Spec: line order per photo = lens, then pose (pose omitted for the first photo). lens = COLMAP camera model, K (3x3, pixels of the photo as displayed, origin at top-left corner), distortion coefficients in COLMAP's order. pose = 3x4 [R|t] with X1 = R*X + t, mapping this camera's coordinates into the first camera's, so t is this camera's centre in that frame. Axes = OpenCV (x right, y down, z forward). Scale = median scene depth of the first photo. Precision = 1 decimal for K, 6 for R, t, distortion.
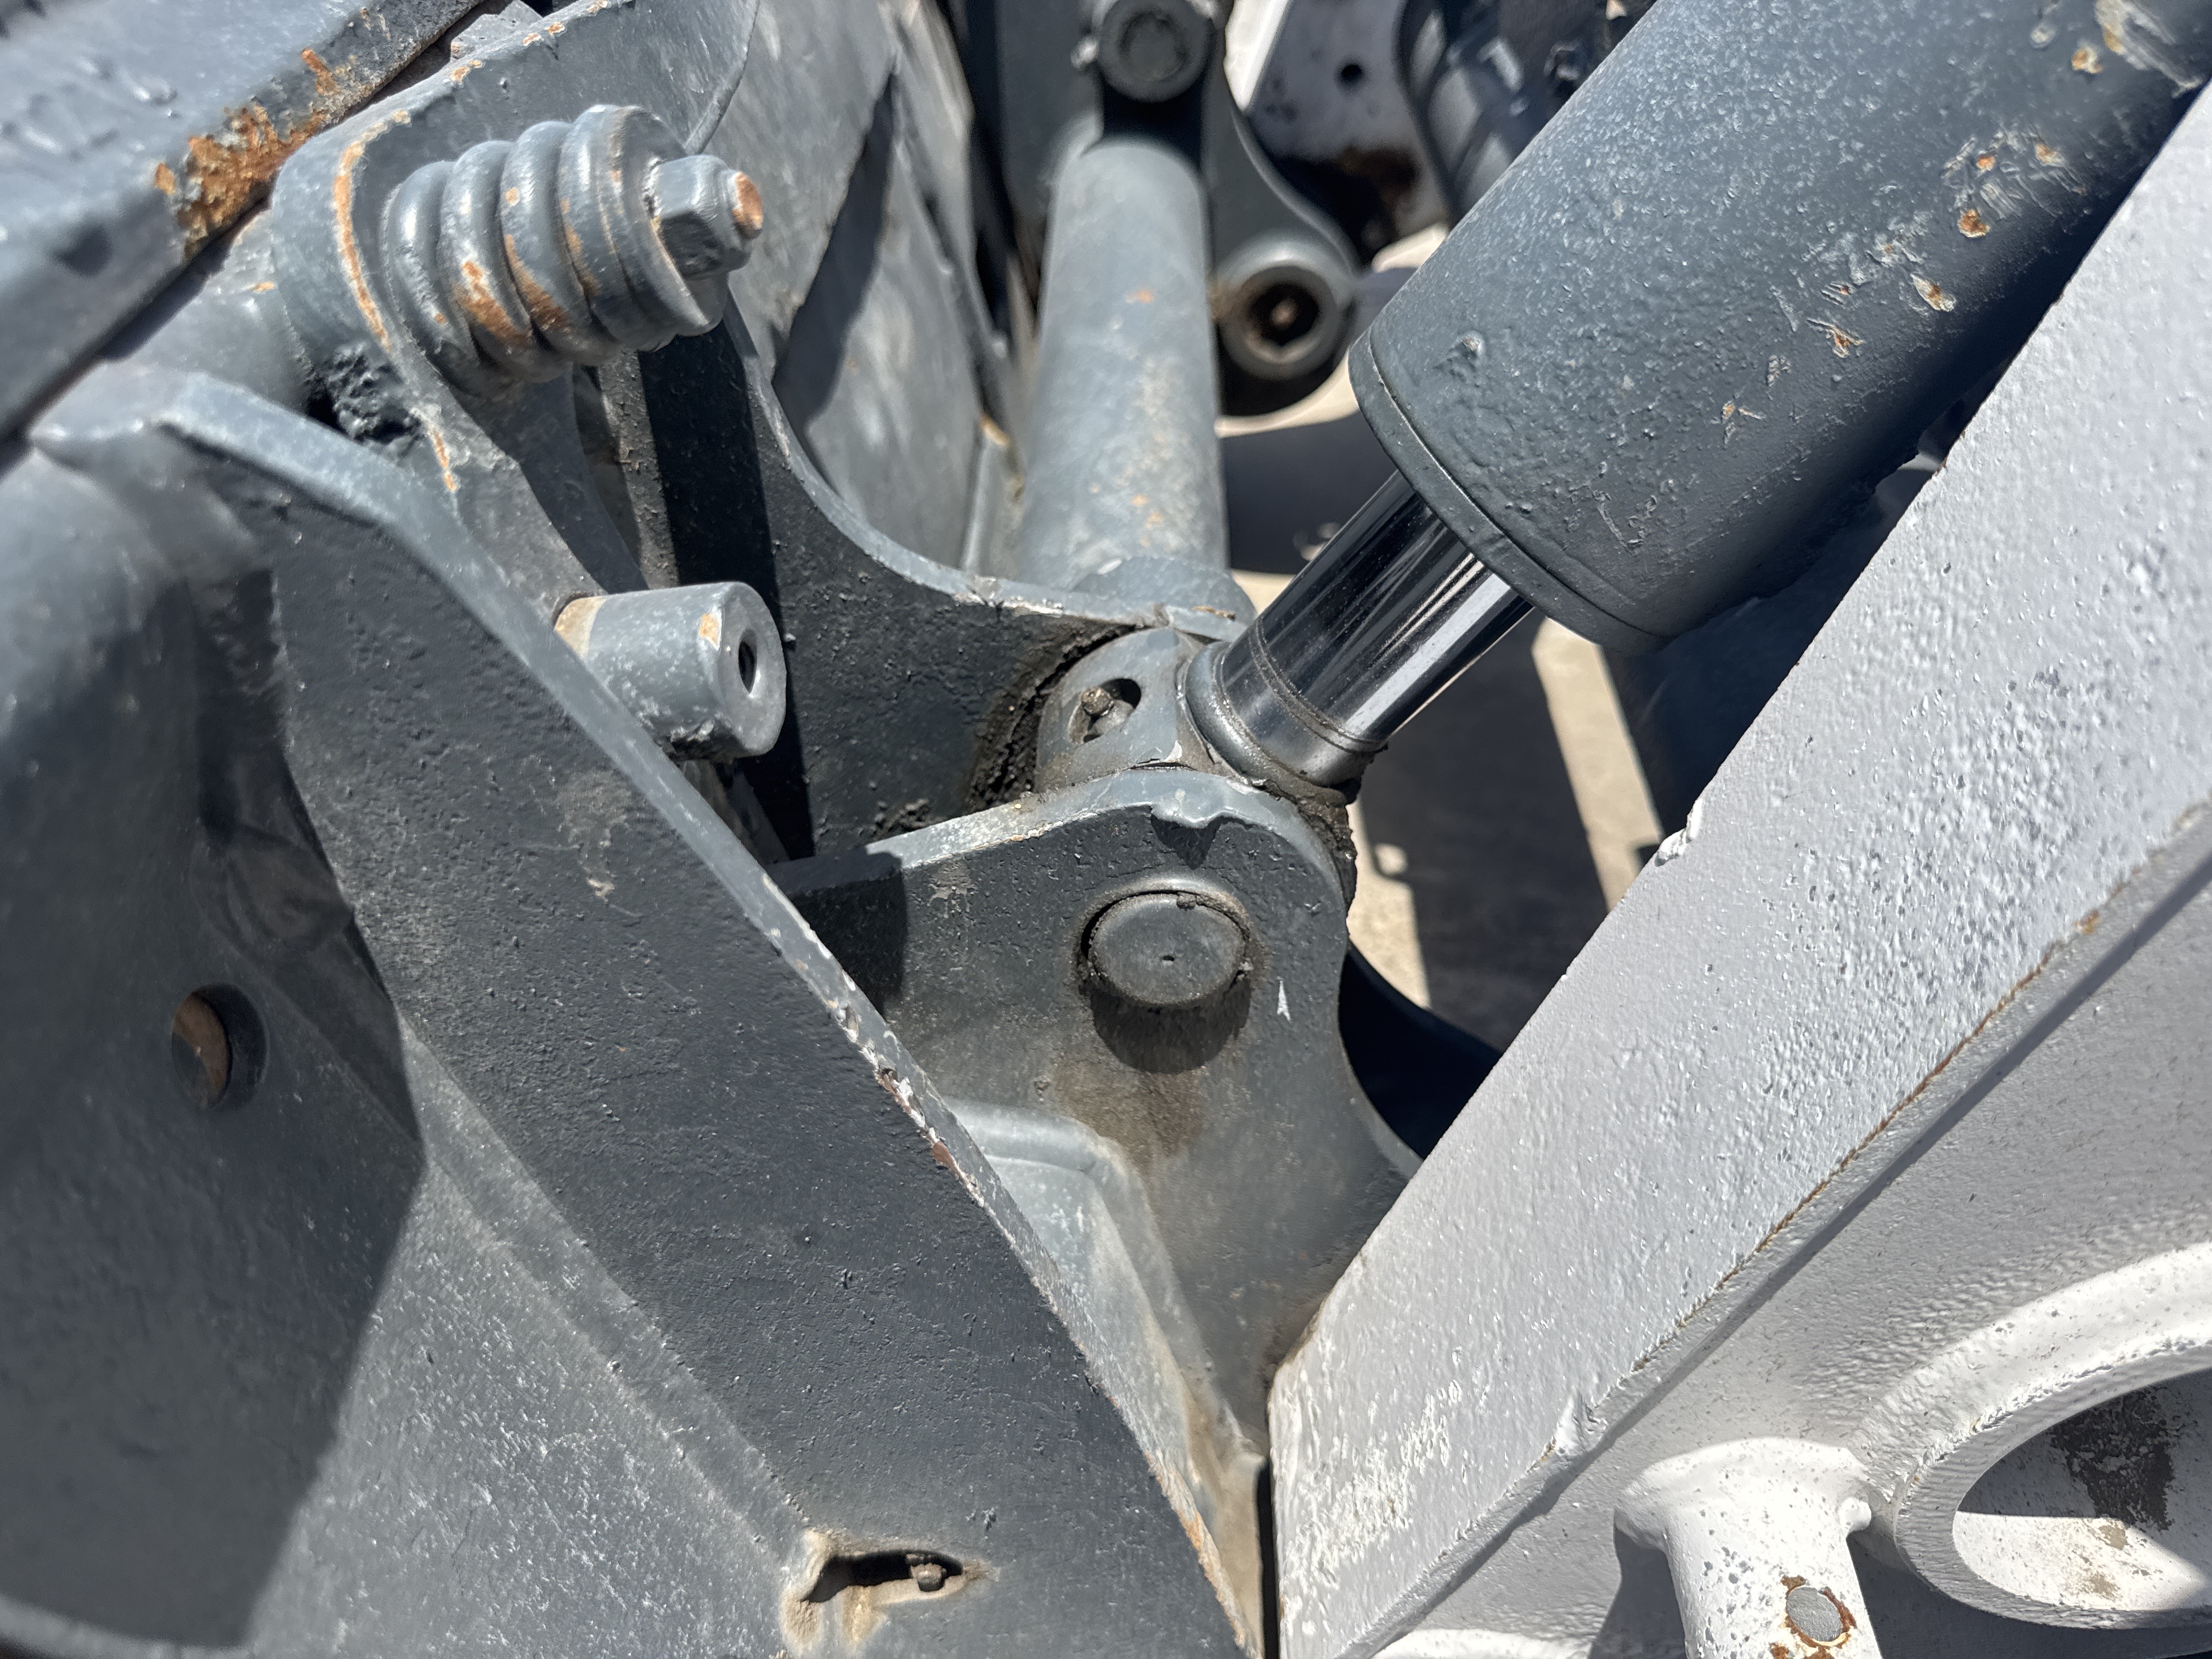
lens RADIAL K [[1595.7, 0, 1106.0], [0, 1595.7, 829.5], [0, 0, 1]] dist [0.043688, -0.087213]
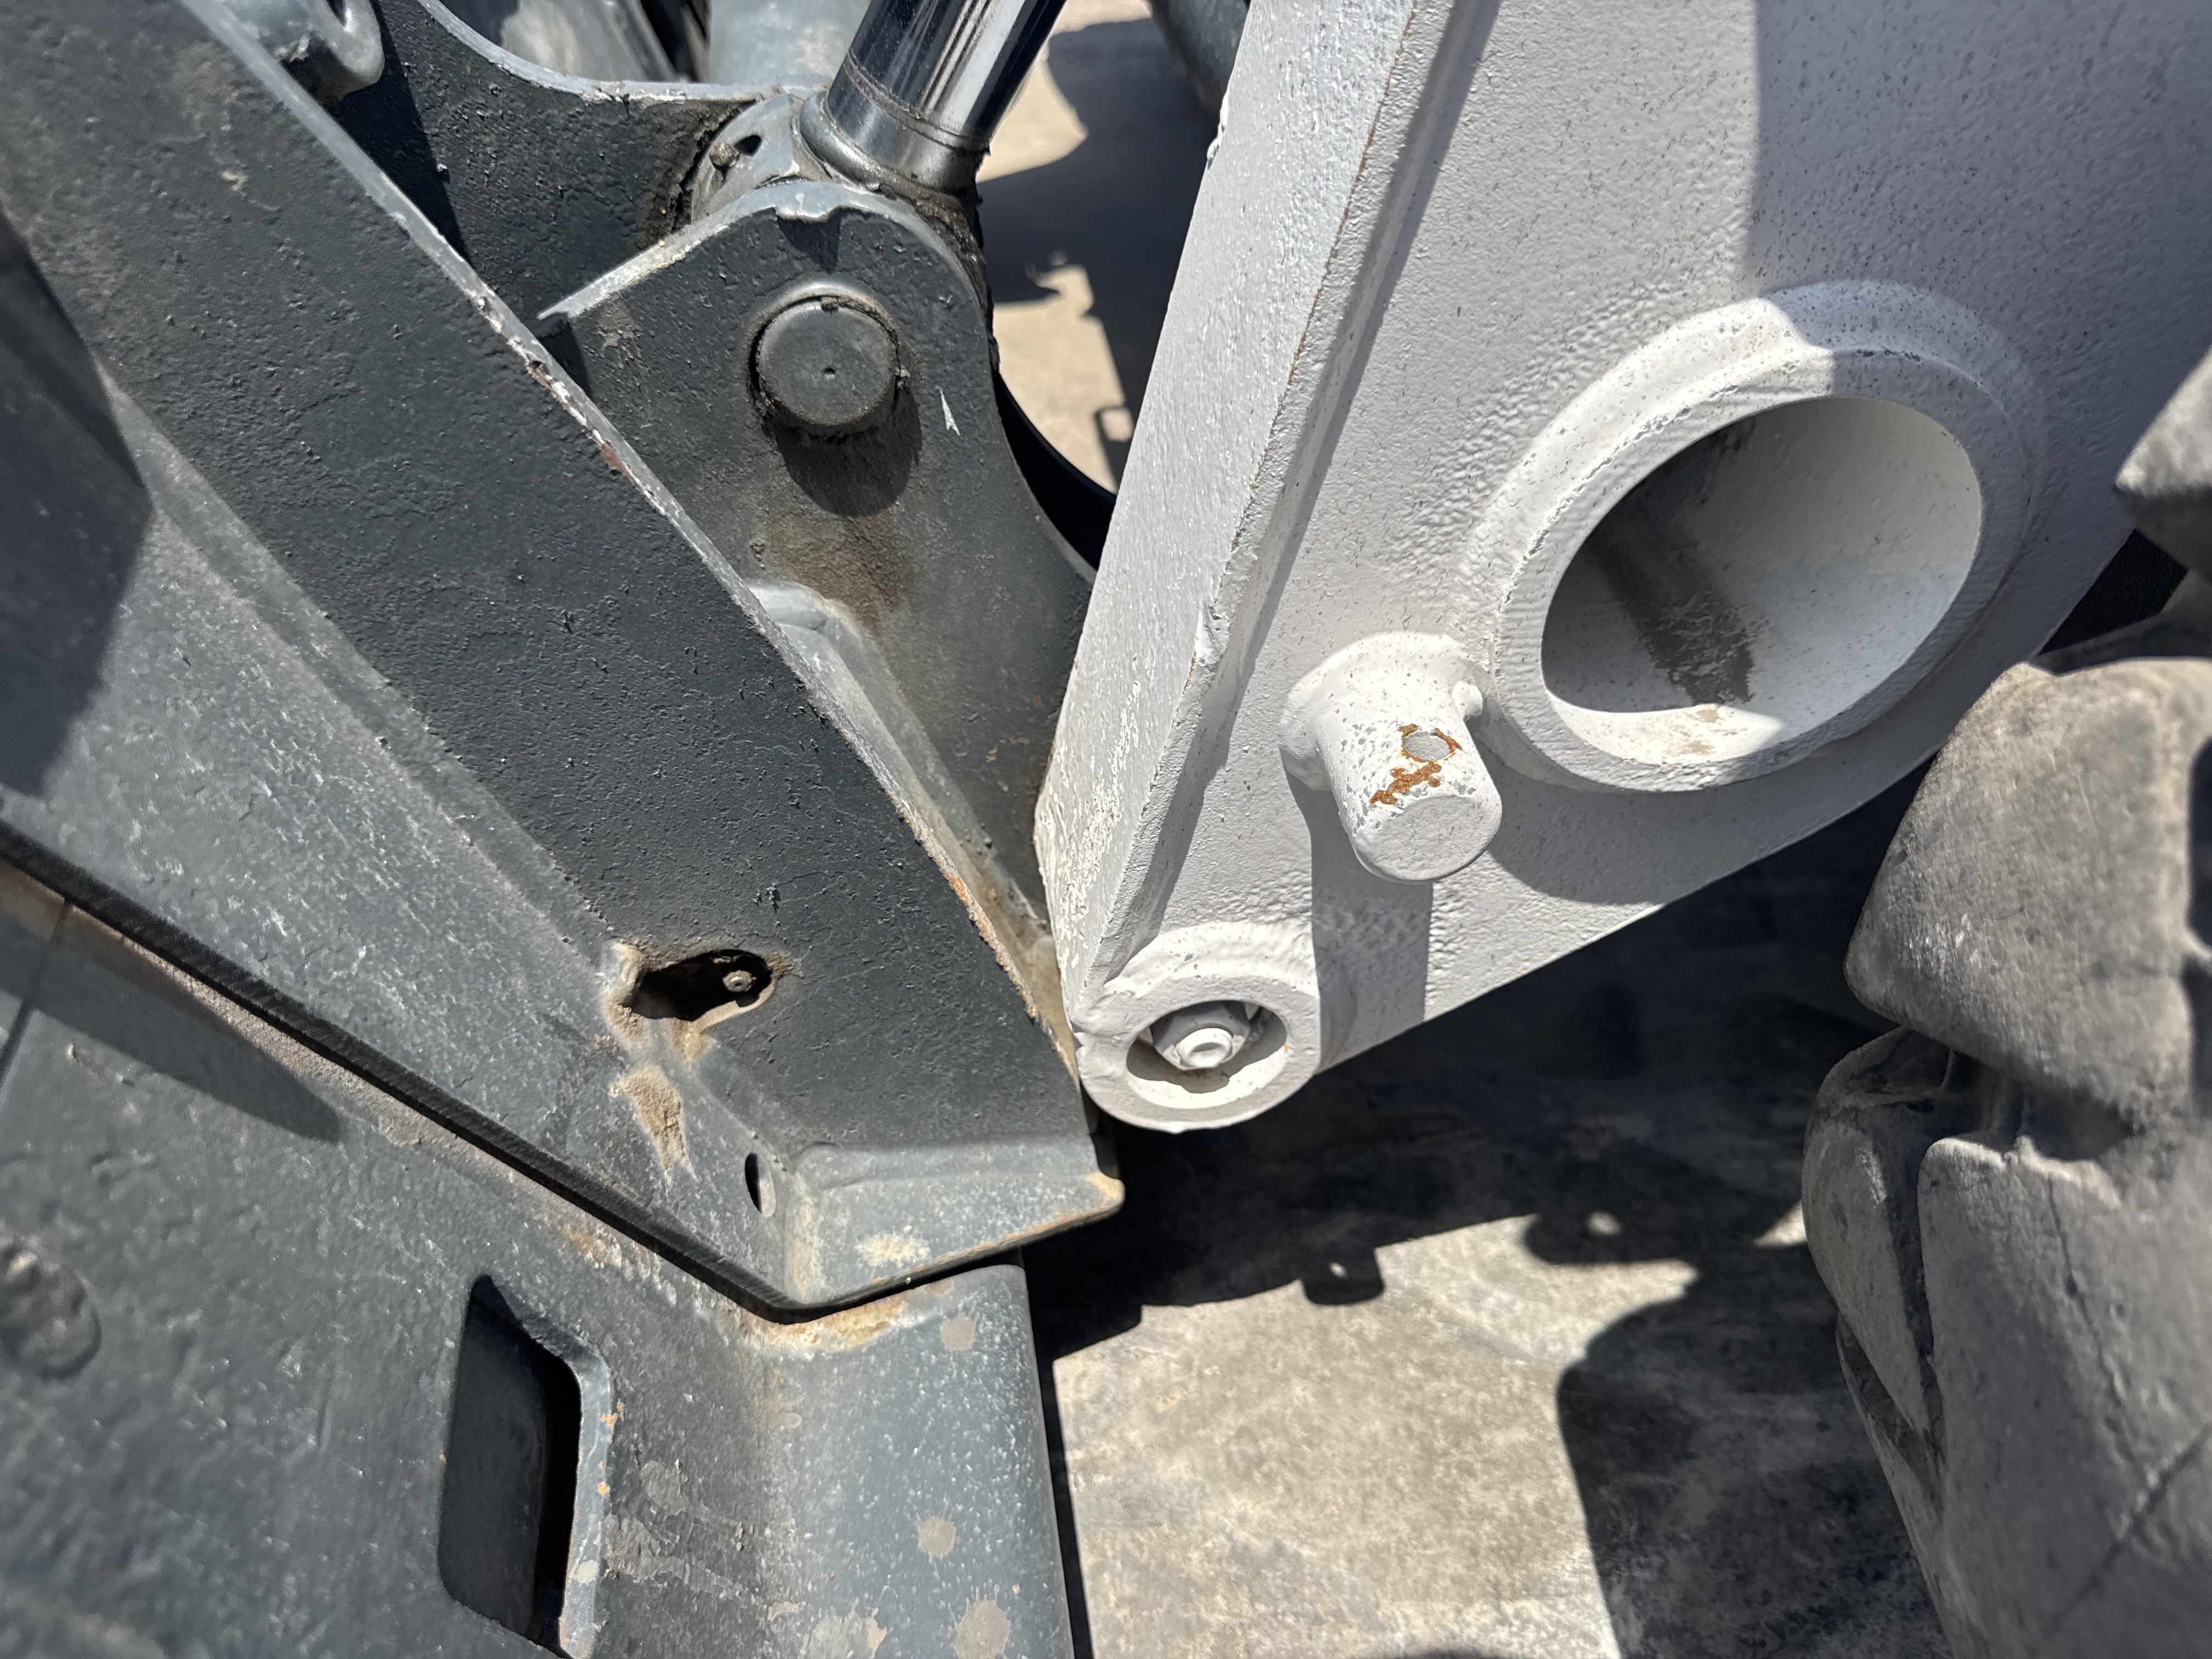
lens RADIAL K [[1603.5, 0, 1111.4], [0, 1603.5, 900.2], [0, 0, 1]] dist [0.039288, -0.103188]
pose [[0.980665, -0.185285, 0.062965, 0.095507], [0.178727, 0.979063, 0.097427, 0.378114], [-0.079699, -0.084290, 0.993249, -0.166255]]
